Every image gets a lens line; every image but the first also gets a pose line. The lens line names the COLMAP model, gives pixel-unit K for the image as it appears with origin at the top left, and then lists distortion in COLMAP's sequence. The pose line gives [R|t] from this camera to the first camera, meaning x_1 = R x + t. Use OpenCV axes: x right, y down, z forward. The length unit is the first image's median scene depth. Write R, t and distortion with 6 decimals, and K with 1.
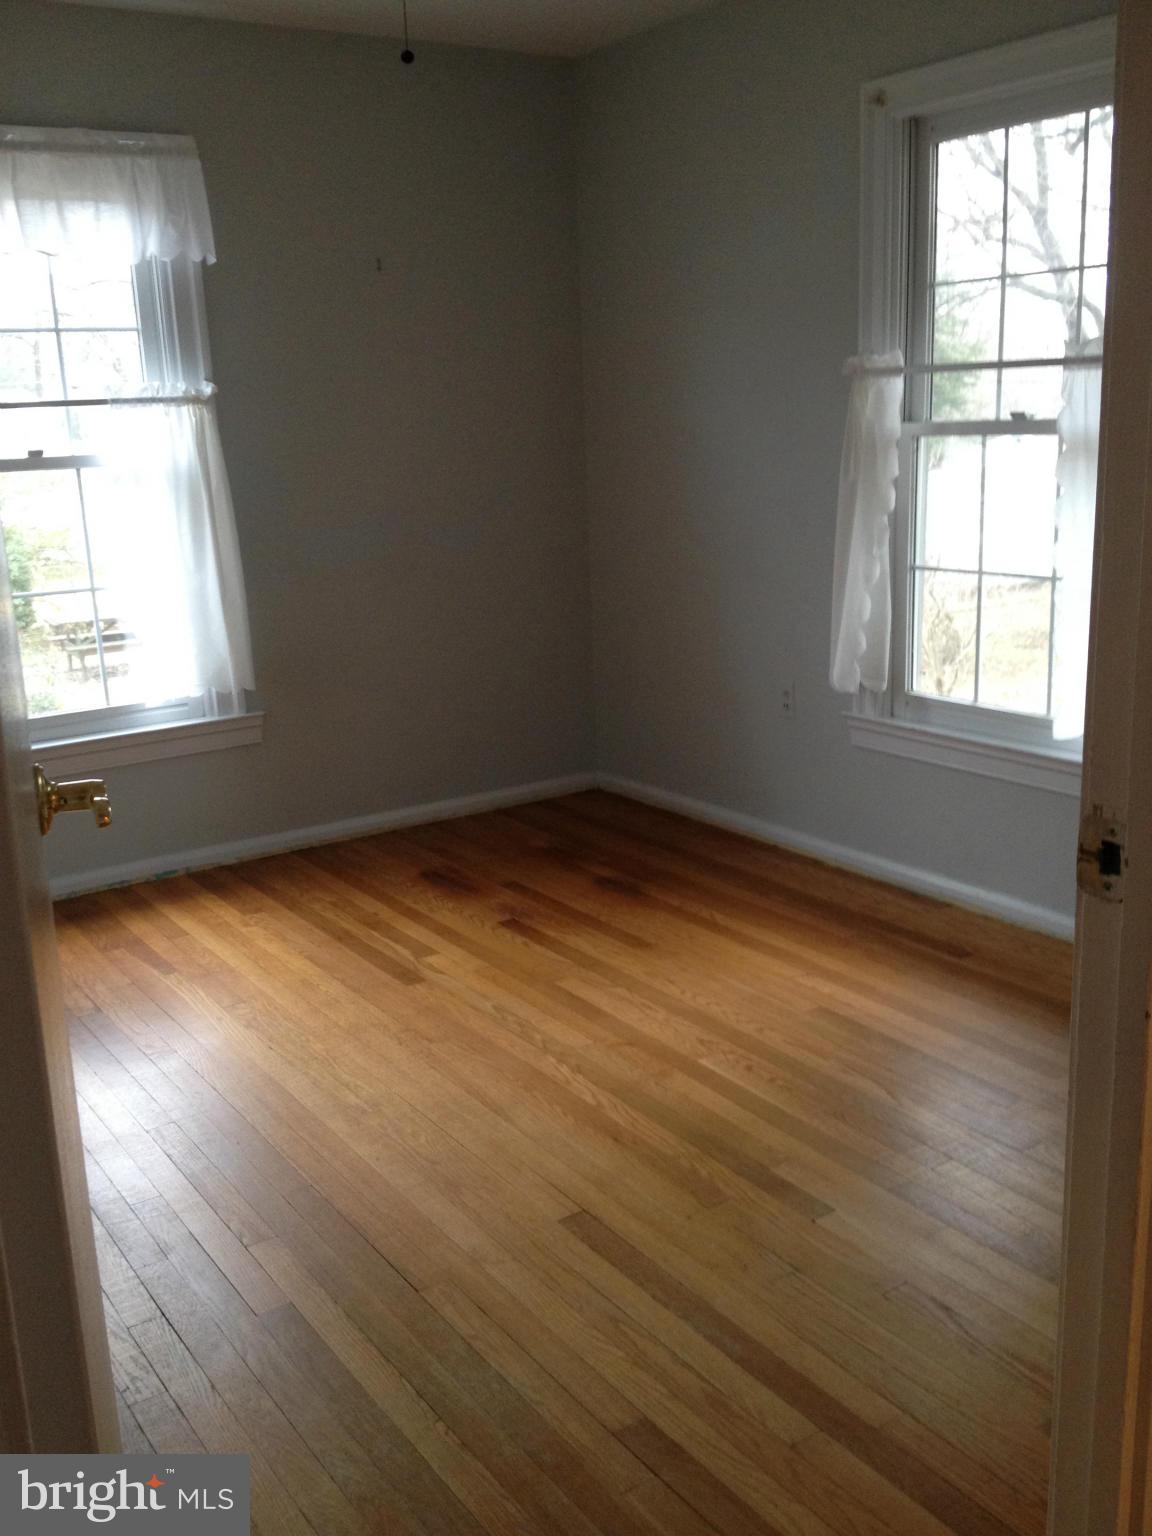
lens RADIAL K [[1440.2, 0, 576.0], [0, 1440.2, 768.0], [0, 0, 1]] dist [0.183411, -0.359880]
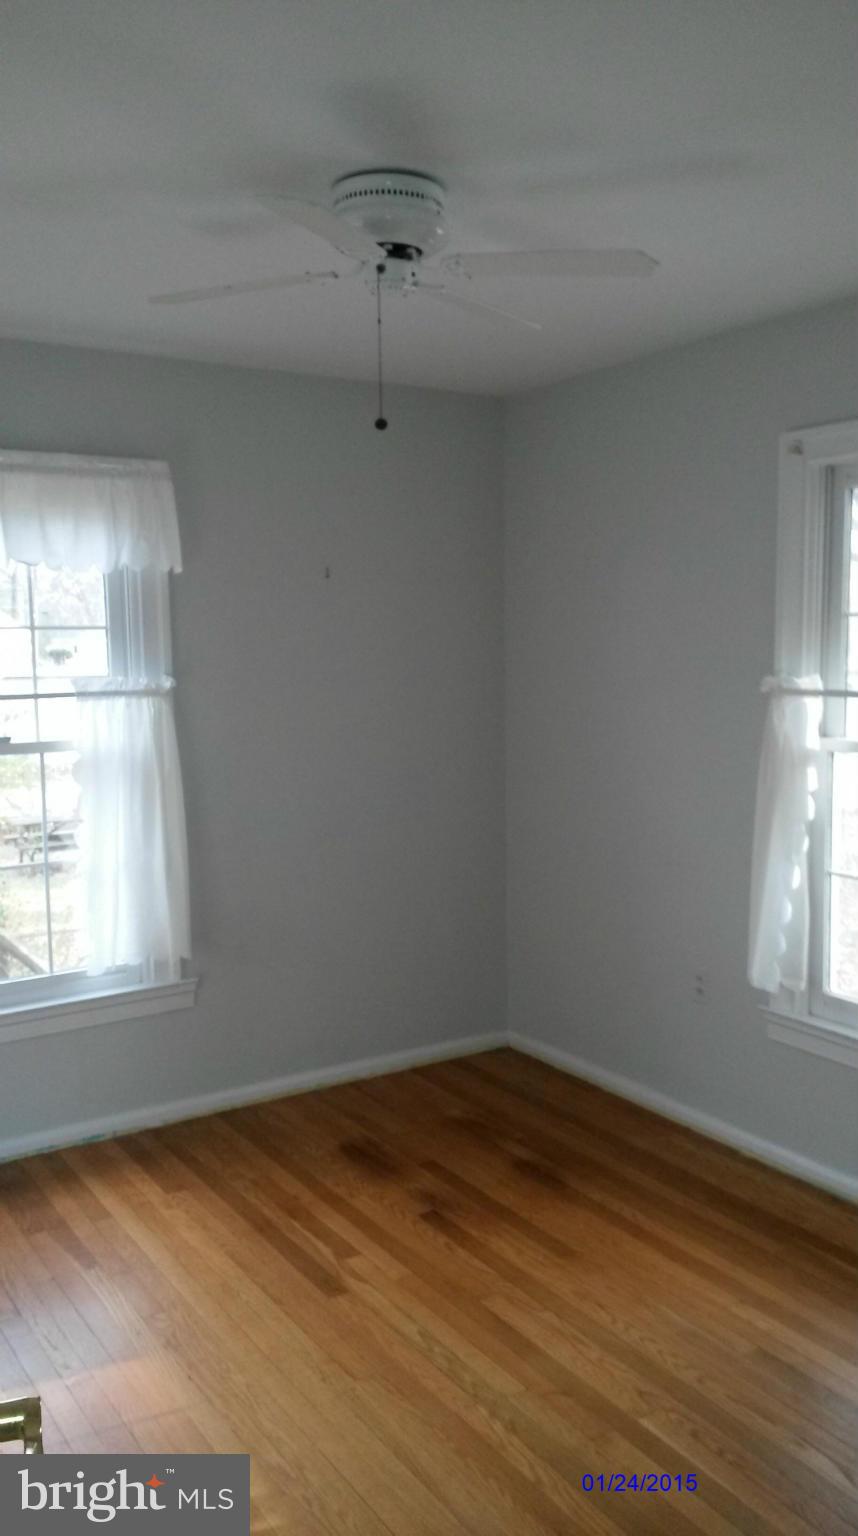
lens RADIAL K [[1233.3, 0, 429.0], [0, 1233.3, 768.0], [0, 0, 1]] dist [0.162684, -0.224997]
pose [[0.999407, 0.029578, -0.017643, -0.041548], [-0.031602, 0.991224, -0.128358, -0.089825], [0.013691, 0.128840, 0.991571, 0.103085]]
